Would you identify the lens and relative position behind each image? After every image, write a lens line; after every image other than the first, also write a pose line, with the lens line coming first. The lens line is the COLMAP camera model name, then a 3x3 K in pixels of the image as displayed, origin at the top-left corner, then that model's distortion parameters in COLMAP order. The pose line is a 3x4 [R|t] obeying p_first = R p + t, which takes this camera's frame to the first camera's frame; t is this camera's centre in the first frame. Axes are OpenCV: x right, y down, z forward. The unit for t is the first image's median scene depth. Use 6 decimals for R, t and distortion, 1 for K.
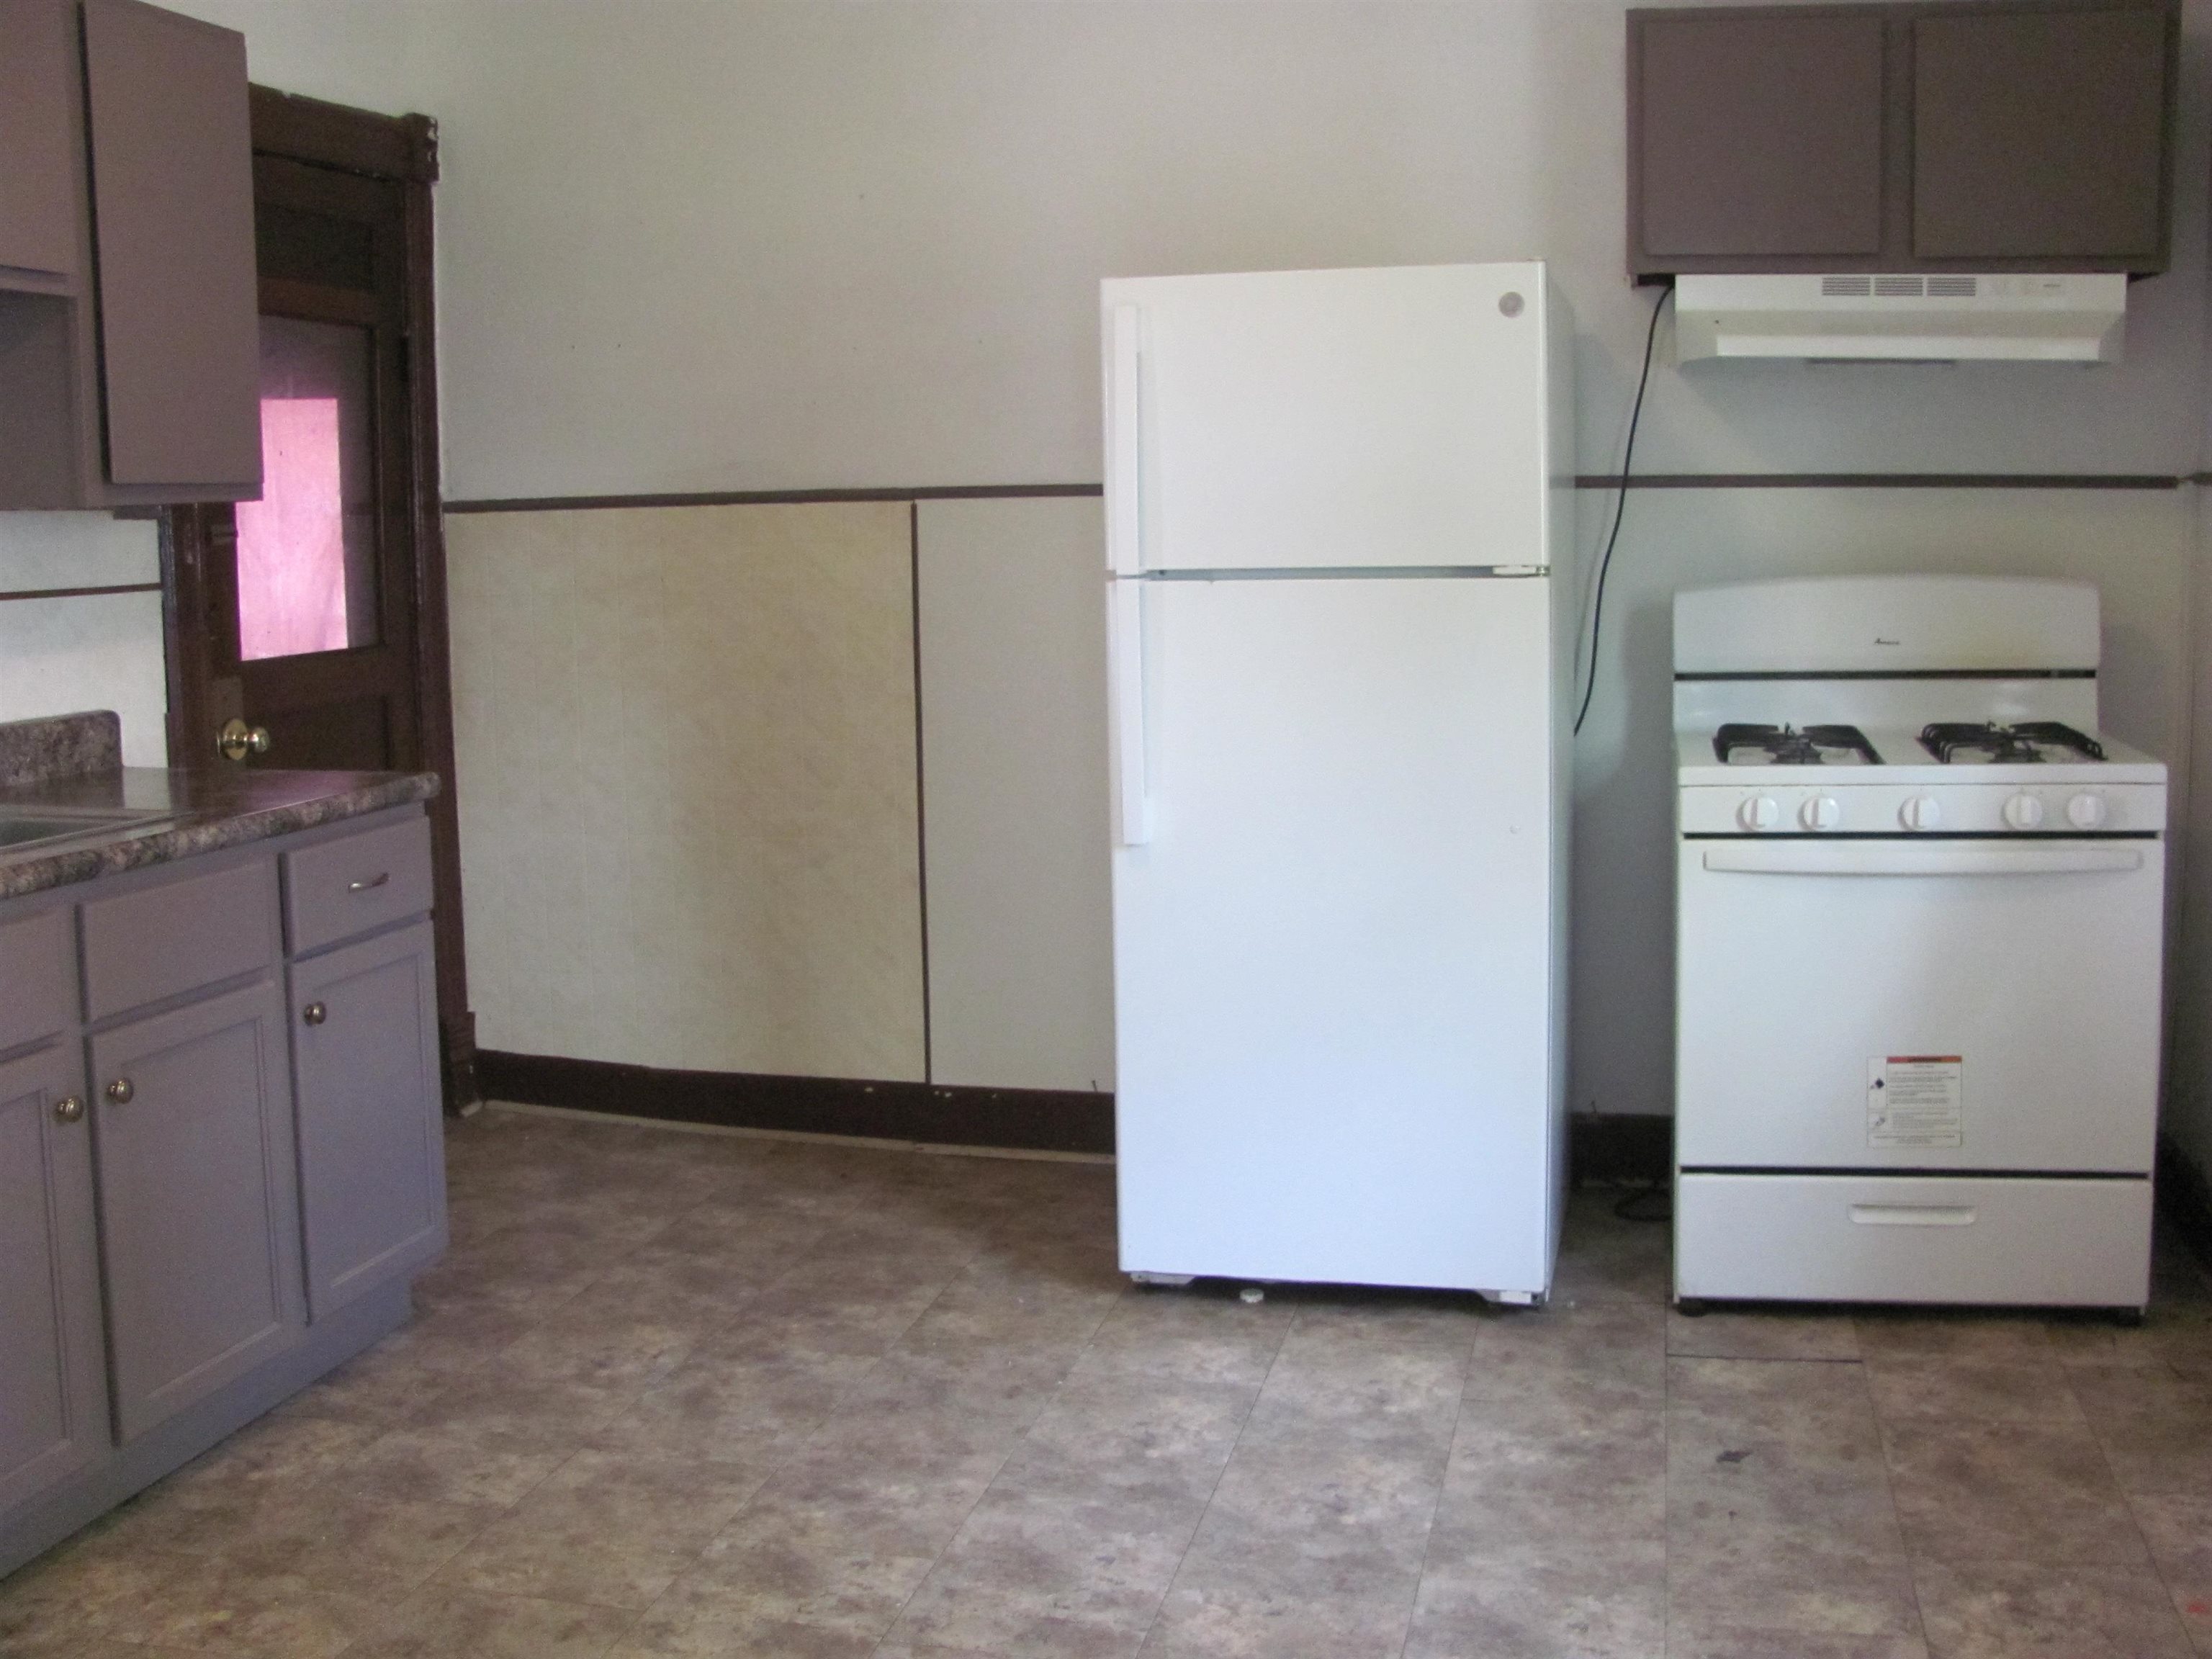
lens RADIAL K [[2328.1, 0, 1106.0], [0, 2328.1, 829.5], [0, 0, 1]] dist [-0.225103, 0.287953]
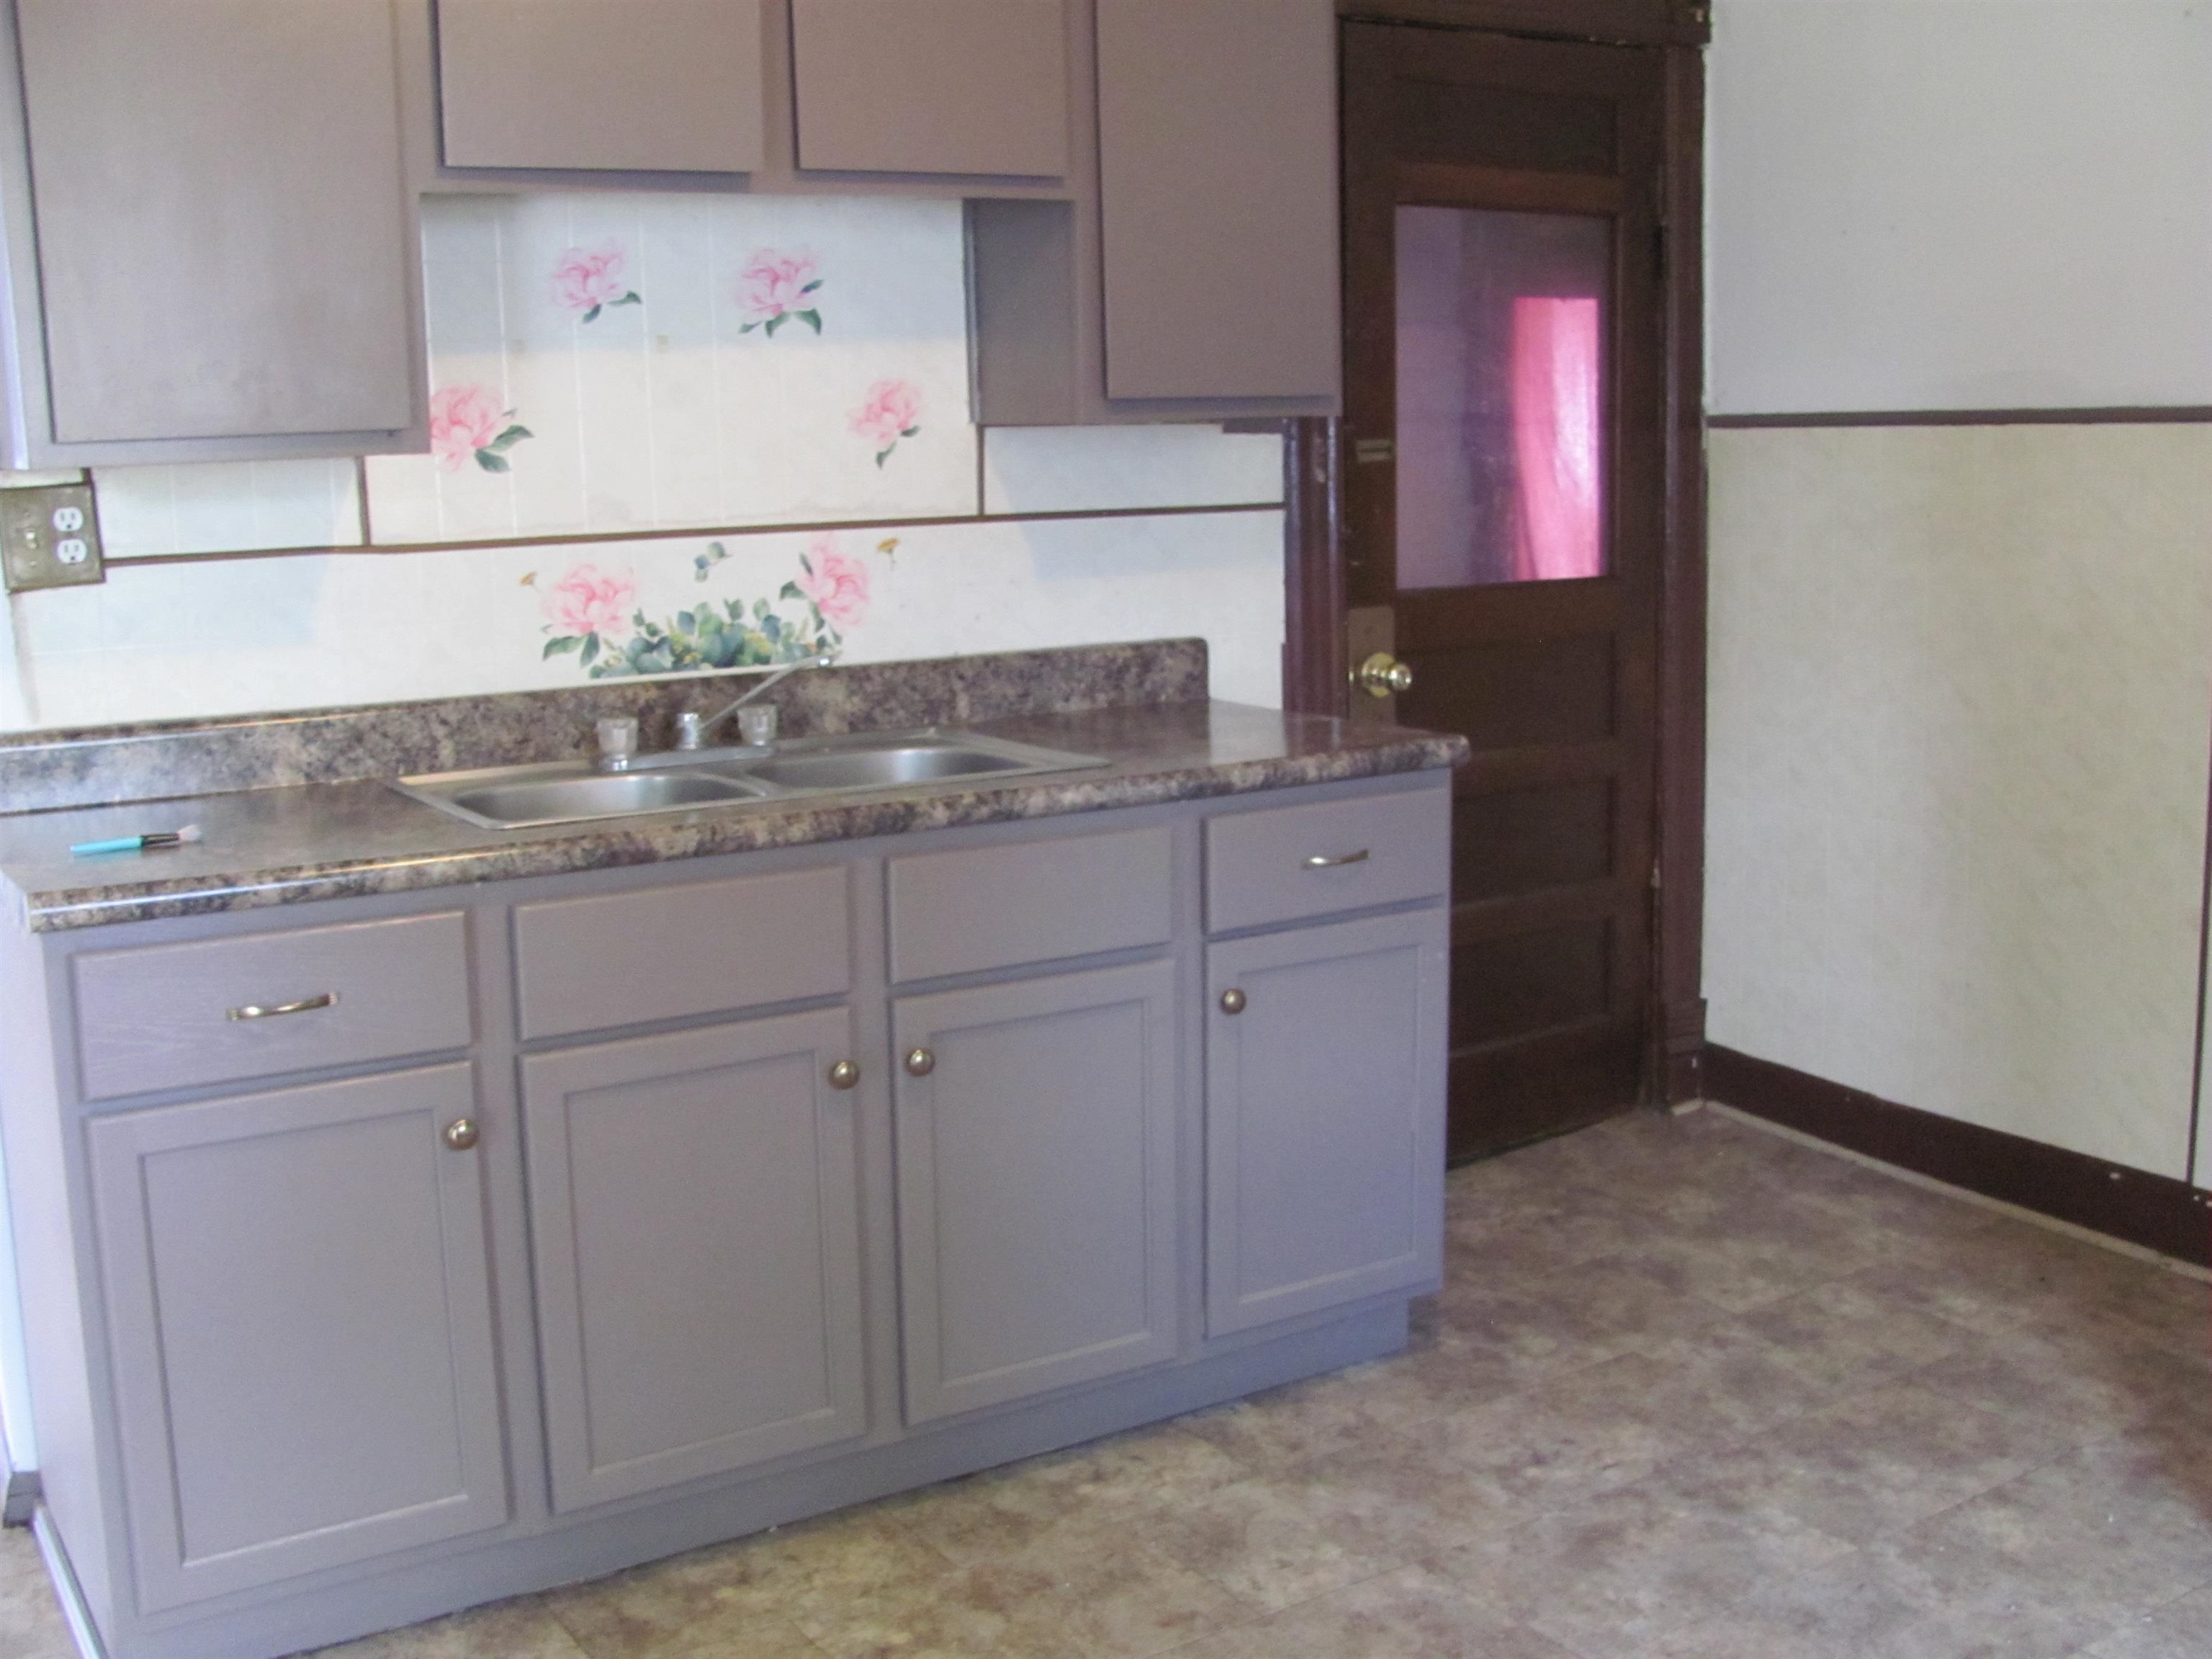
lens RADIAL K [[2328.1, 0, 1106.0], [0, 2328.1, 829.5], [0, 0, 1]] dist [-0.225103, 0.287953]
pose [[0.724880, 0.112099, -0.679693, 0.202711], [-0.081313, 0.993697, 0.077167, -0.046597], [0.684059, -0.000669, 0.729427, 0.277148]]
